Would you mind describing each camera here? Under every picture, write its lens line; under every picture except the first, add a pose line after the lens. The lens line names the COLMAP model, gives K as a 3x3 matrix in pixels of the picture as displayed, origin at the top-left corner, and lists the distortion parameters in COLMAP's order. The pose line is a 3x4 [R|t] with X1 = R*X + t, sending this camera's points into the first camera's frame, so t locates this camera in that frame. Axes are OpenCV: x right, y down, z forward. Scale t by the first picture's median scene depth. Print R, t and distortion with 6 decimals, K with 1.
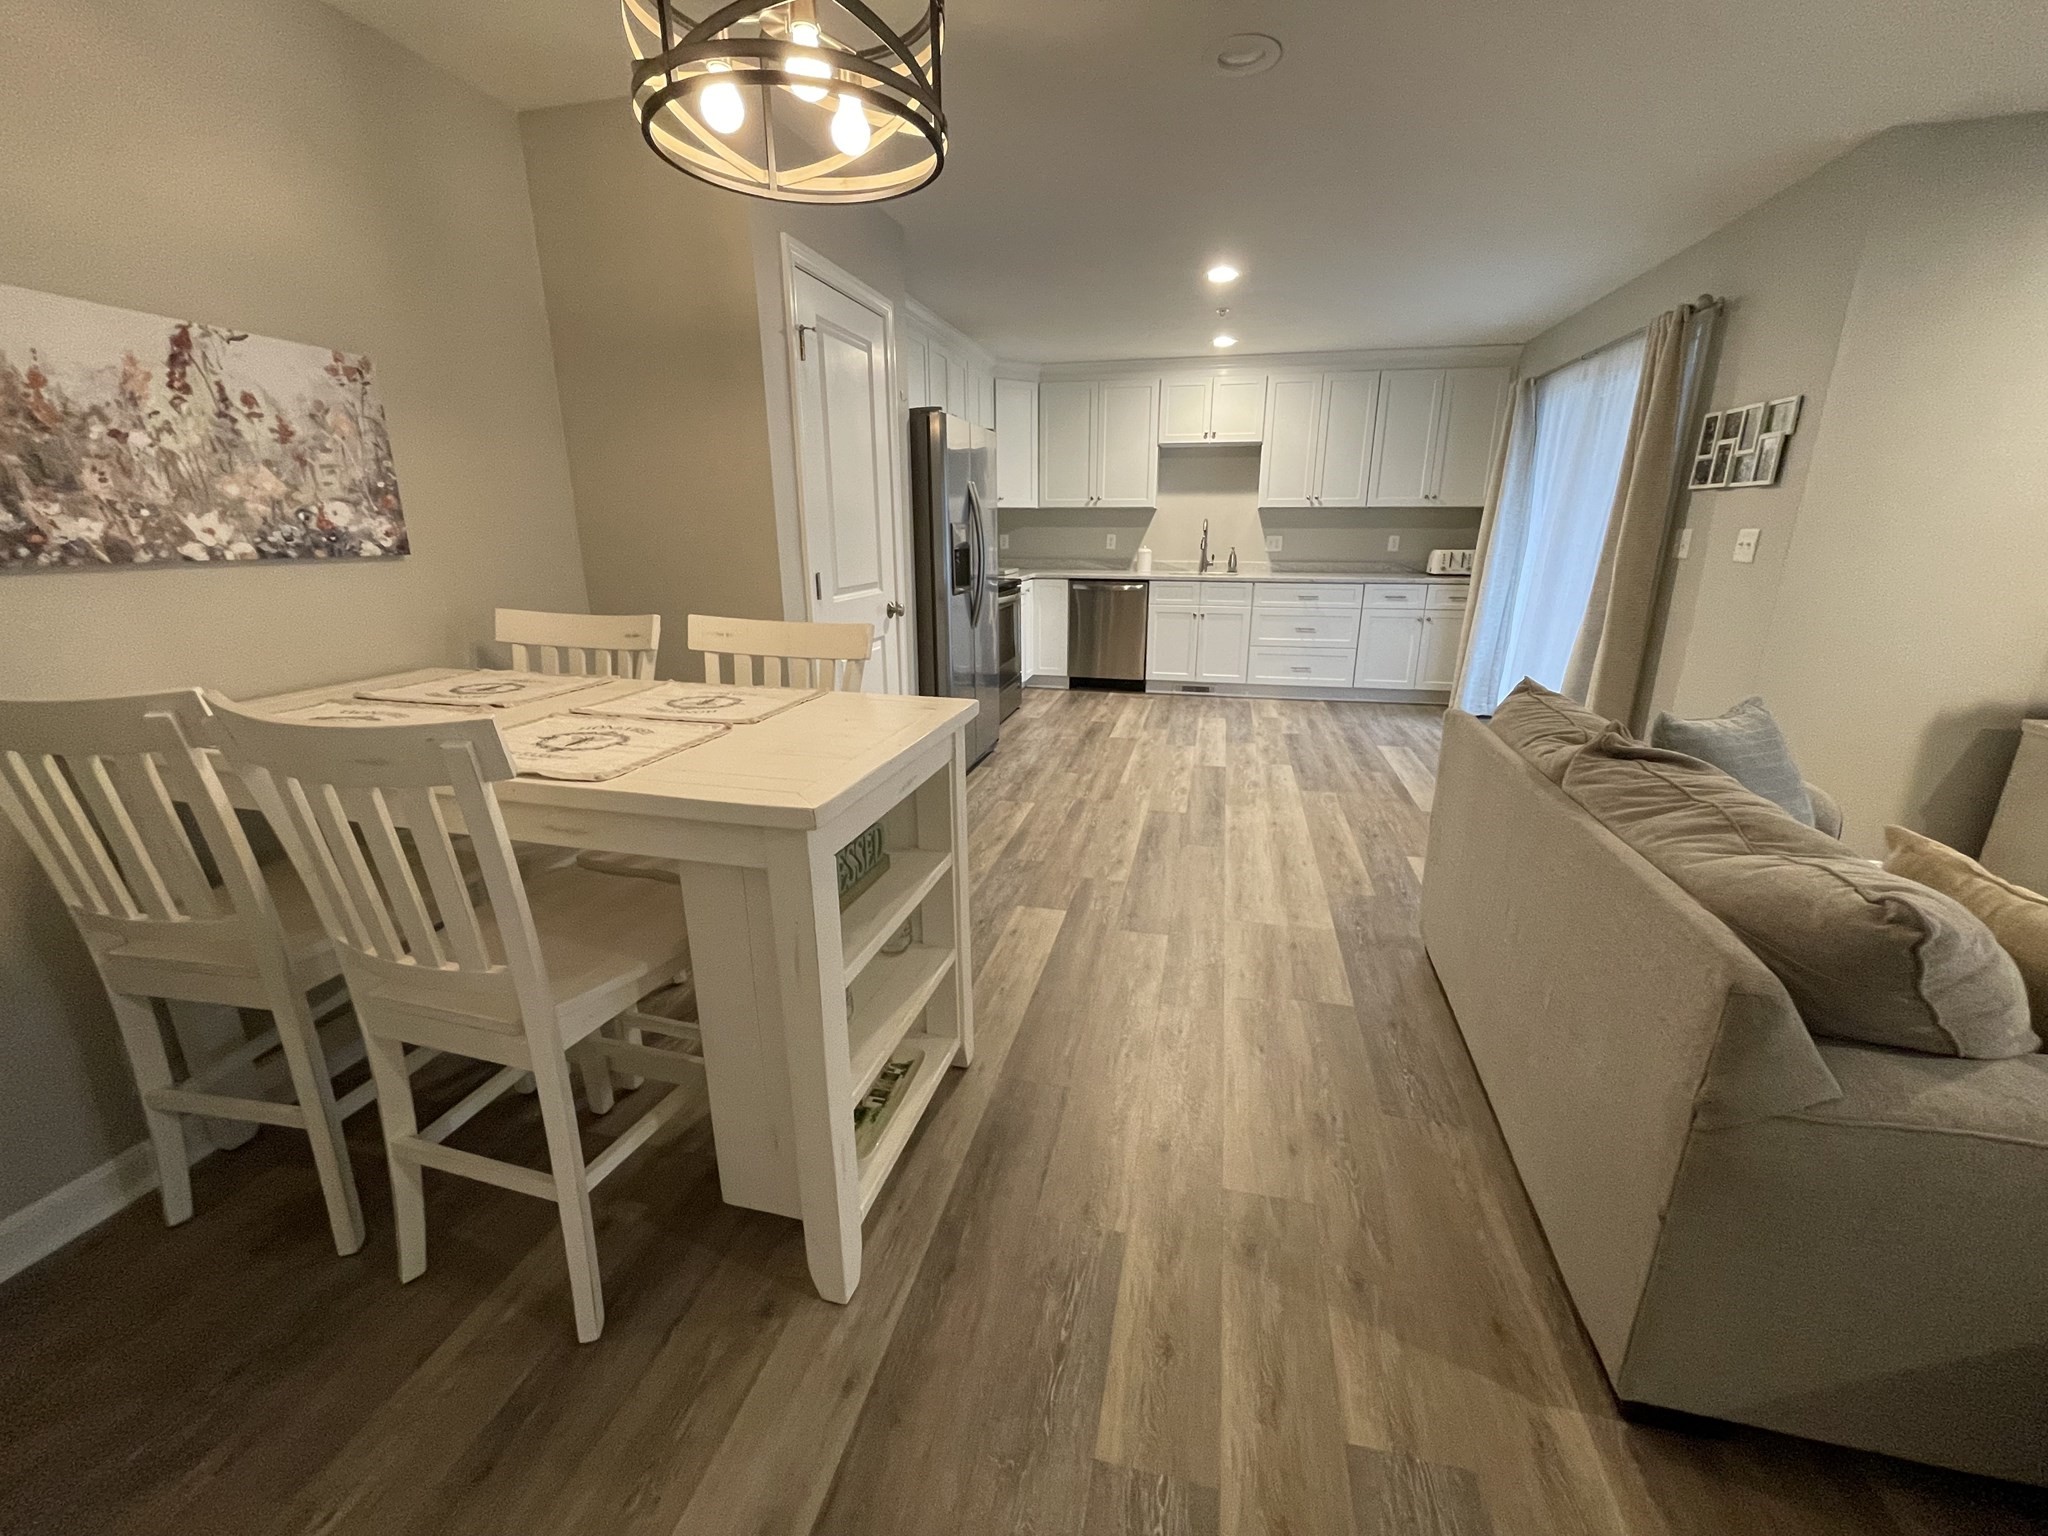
lens RADIAL K [[827.2, 0, 1026.7], [0, 827.2, 766.1], [0, 0, 1]] dist [-0.003147, -0.000027]
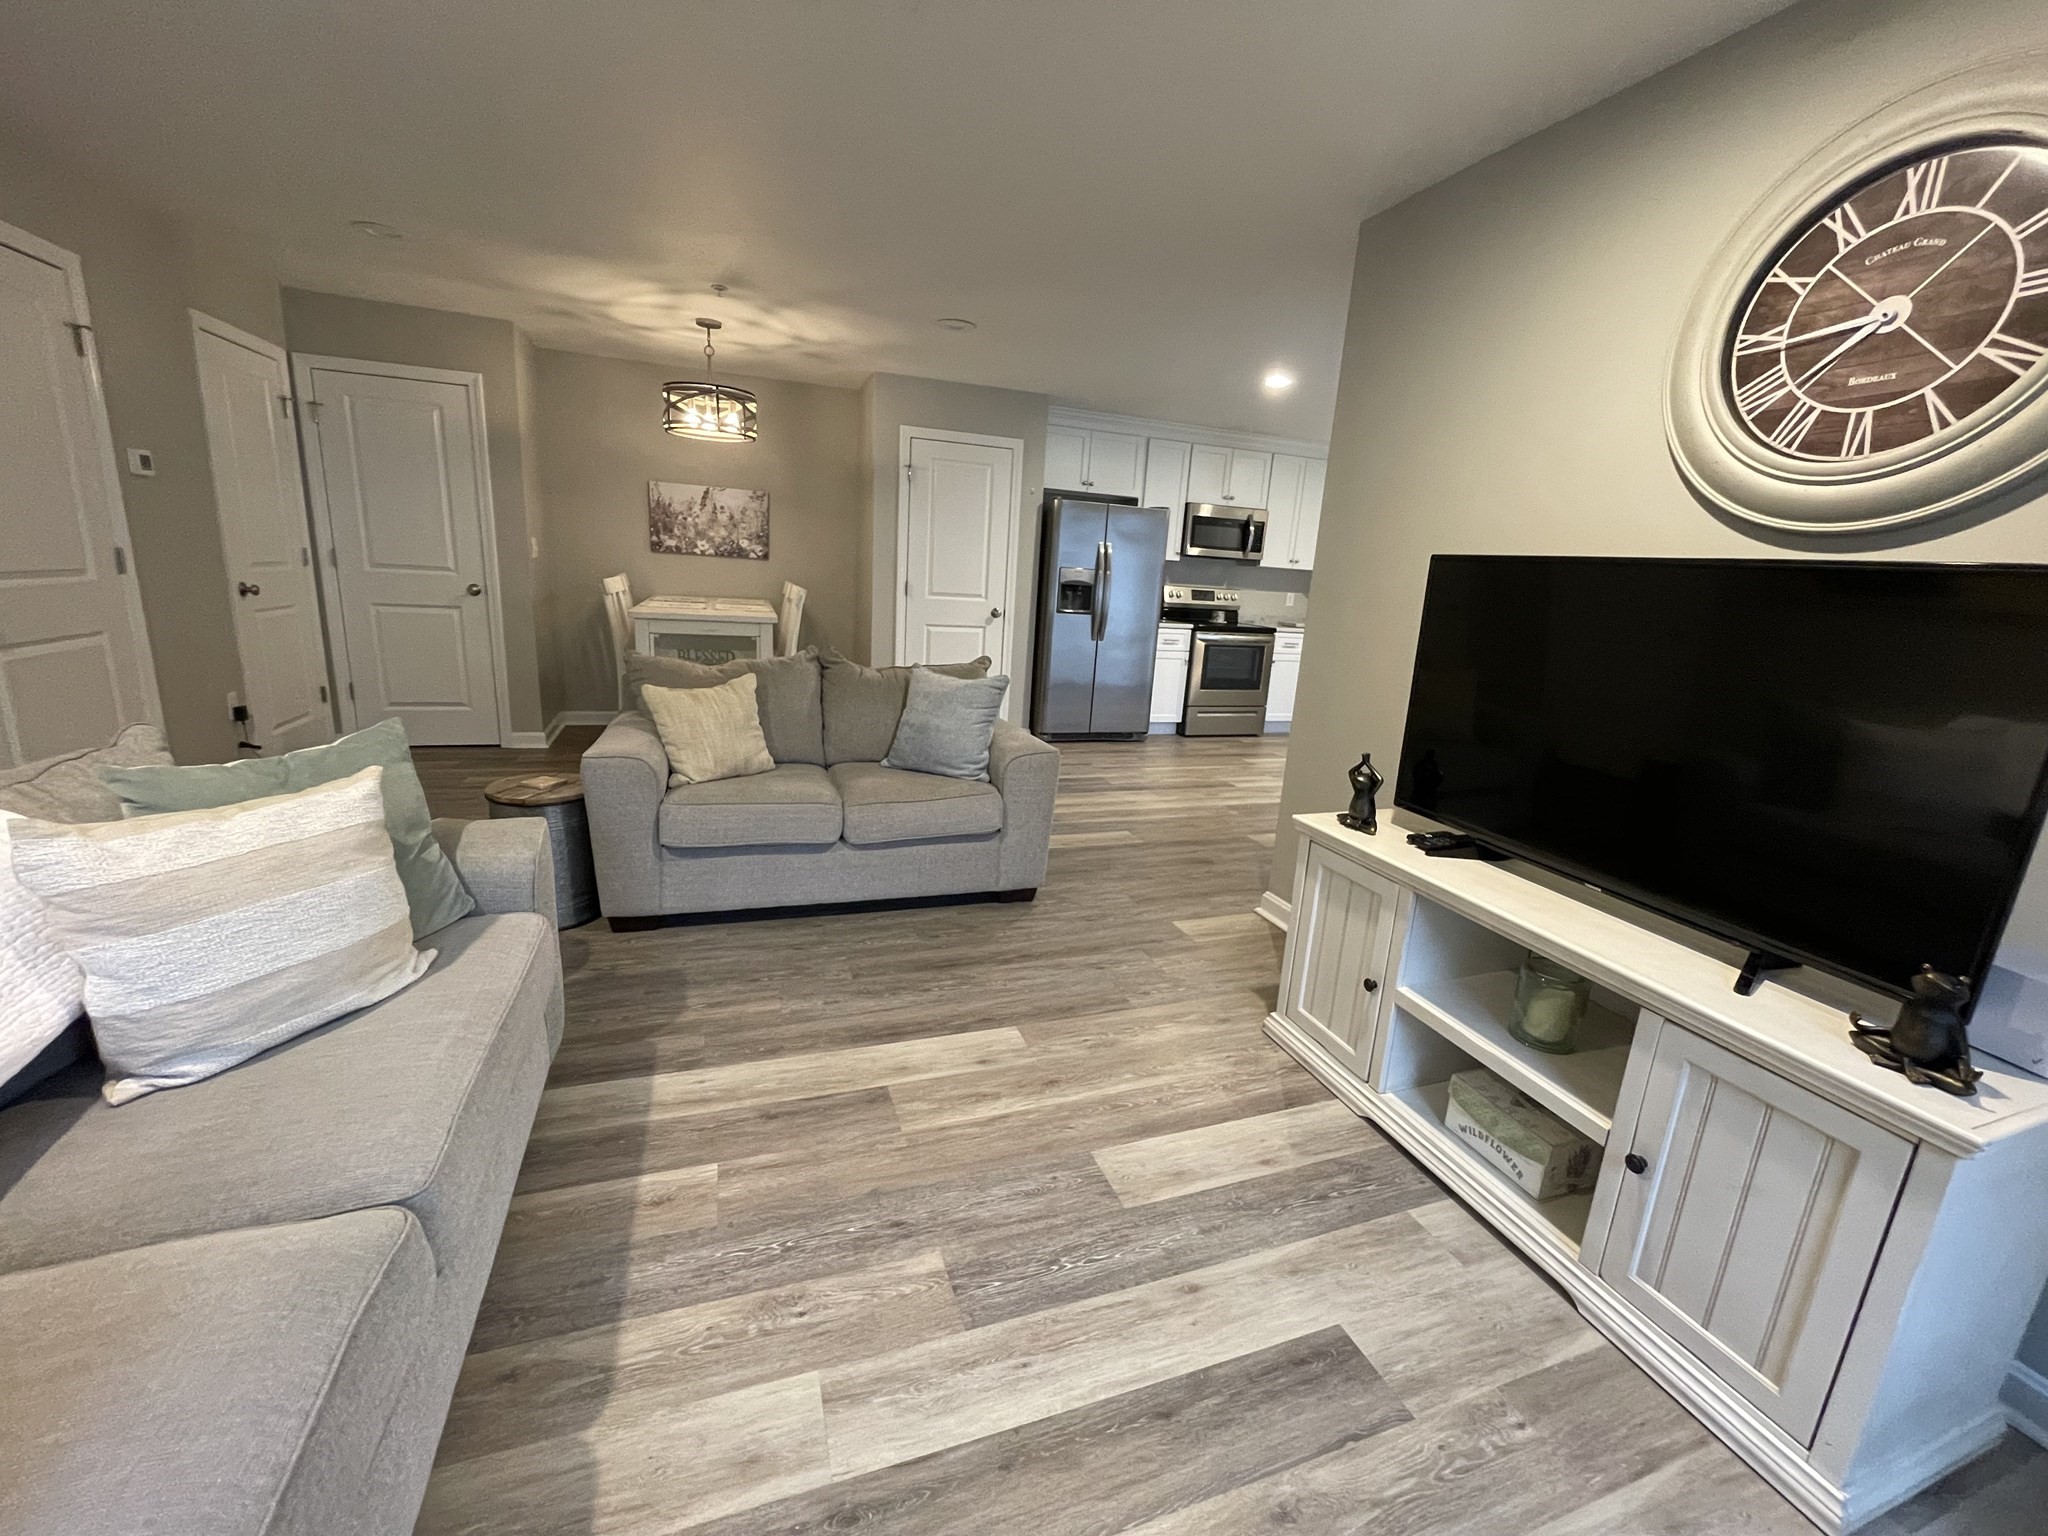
lens RADIAL K [[827.2, 0, 1027.5], [0, 827.2, 765.2], [0, 0, 1]] dist [-0.003147, -0.000027]
pose [[0.544016, 0.229773, -0.807001, 1.025813], [-0.296843, 0.952281, 0.071030, -0.023430], [0.784813, 0.200911, 0.586262, 0.087356]]
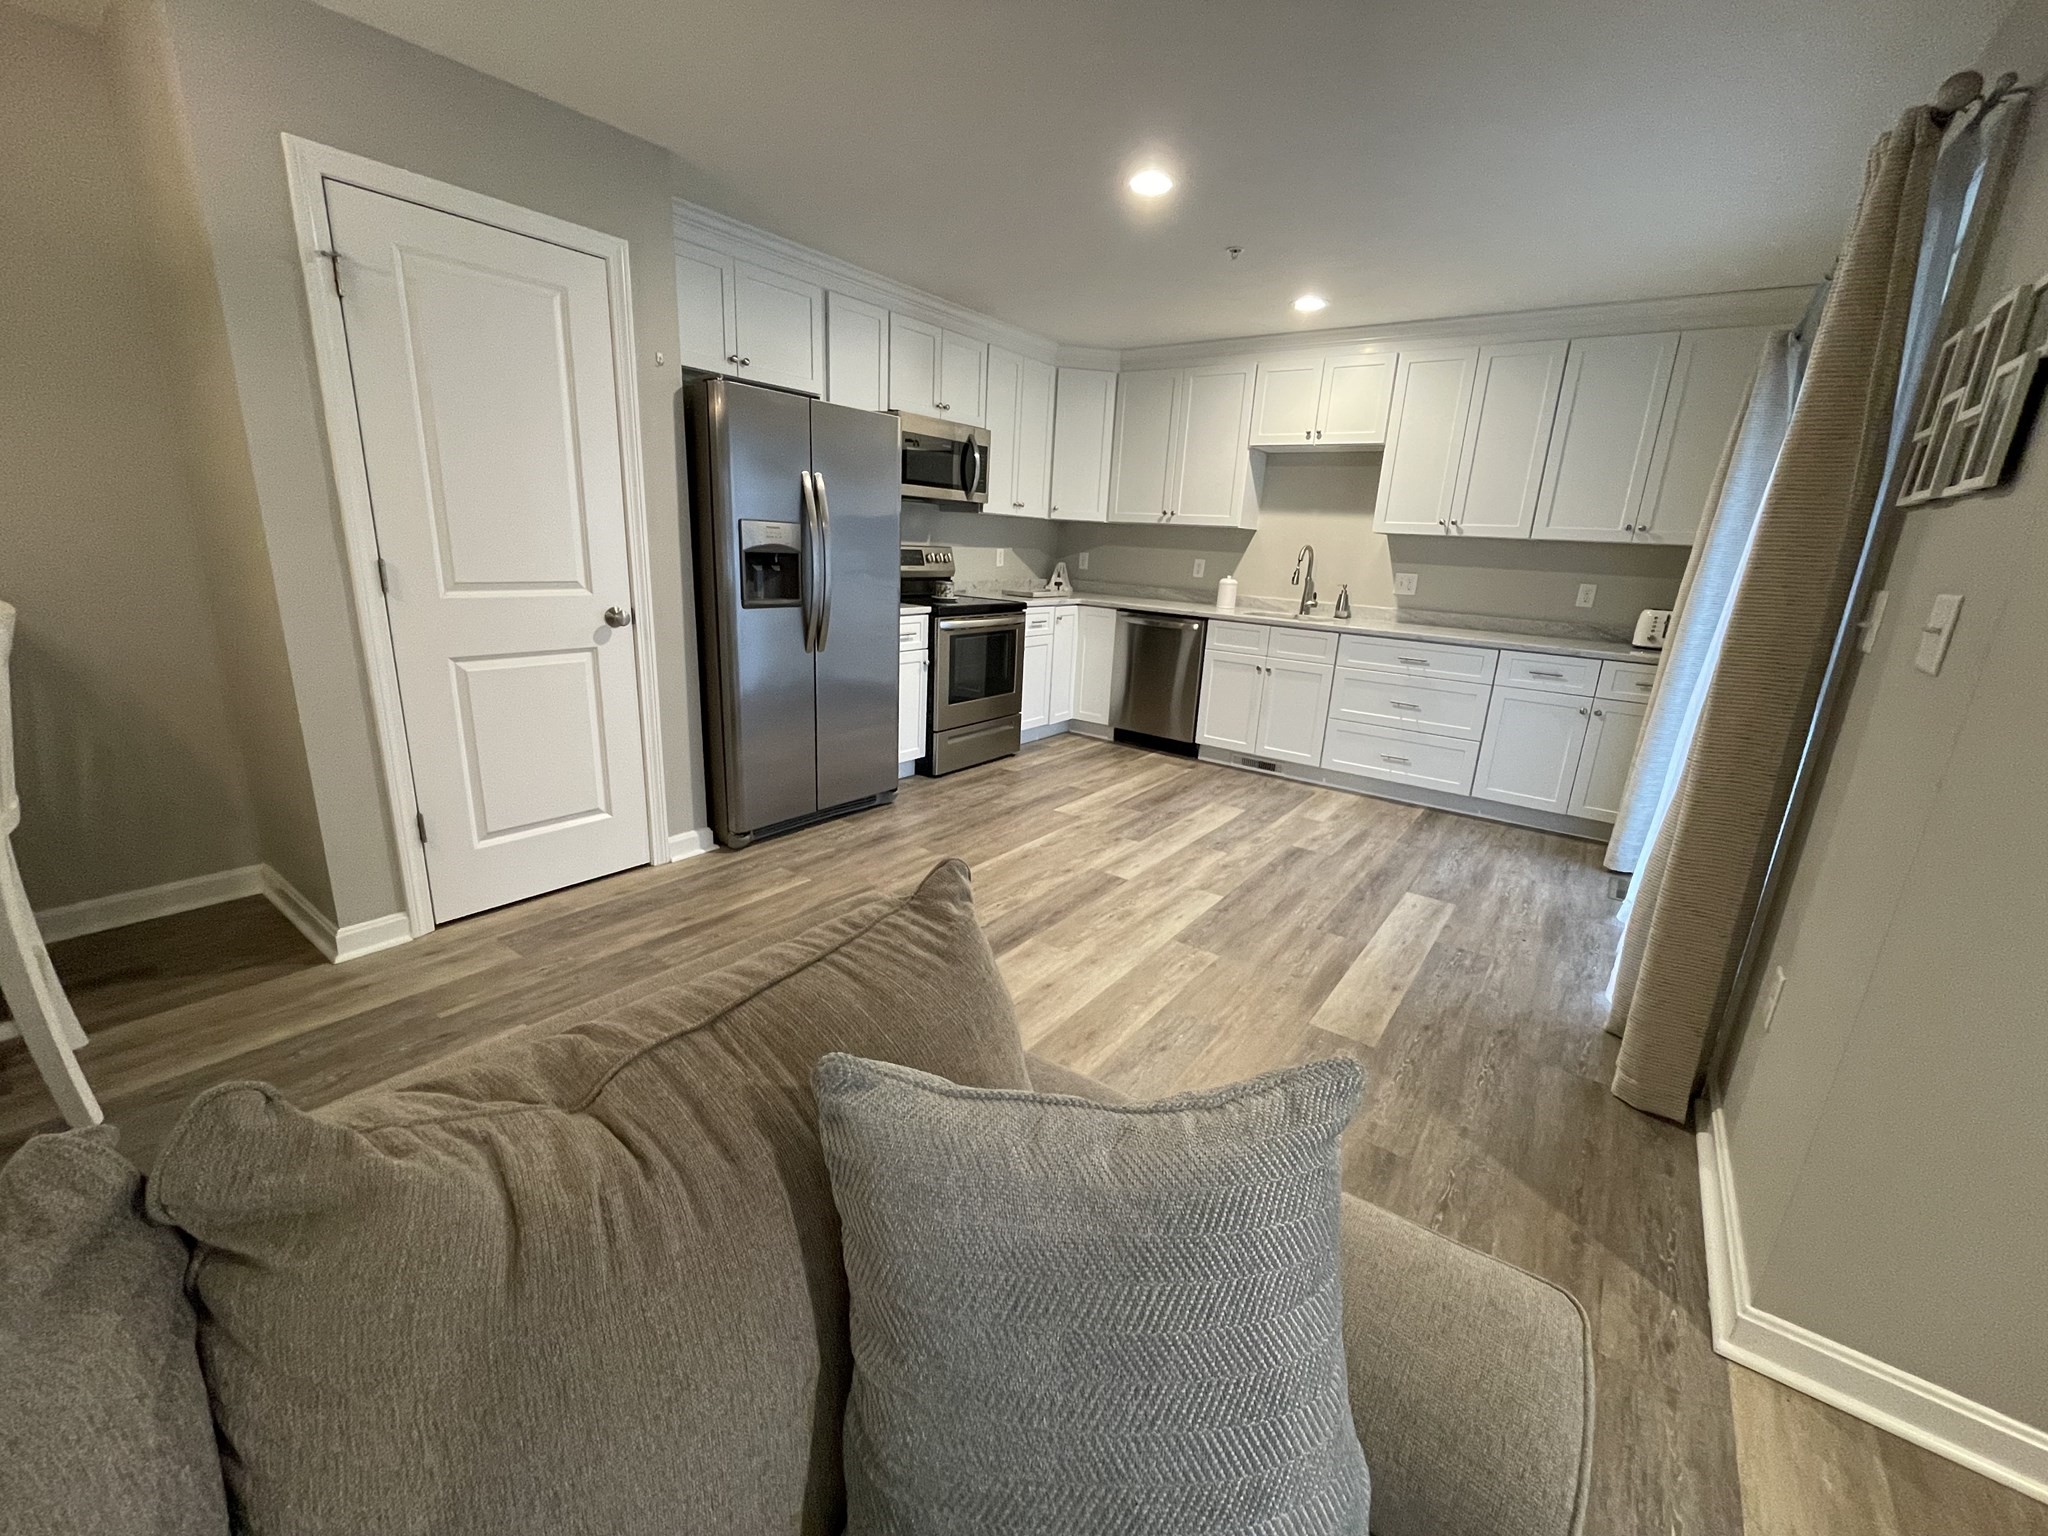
lens RADIAL K [[827.2, 0, 1027.1], [0, 827.2, 766.4], [0, 0, 1]] dist [-0.003147, -0.000027]
pose [[0.918316, 0.150953, -0.365936, 0.414678], [-0.160487, 0.987028, 0.004419, -0.086950], [0.361857, 0.054669, 0.930629, 0.303326]]
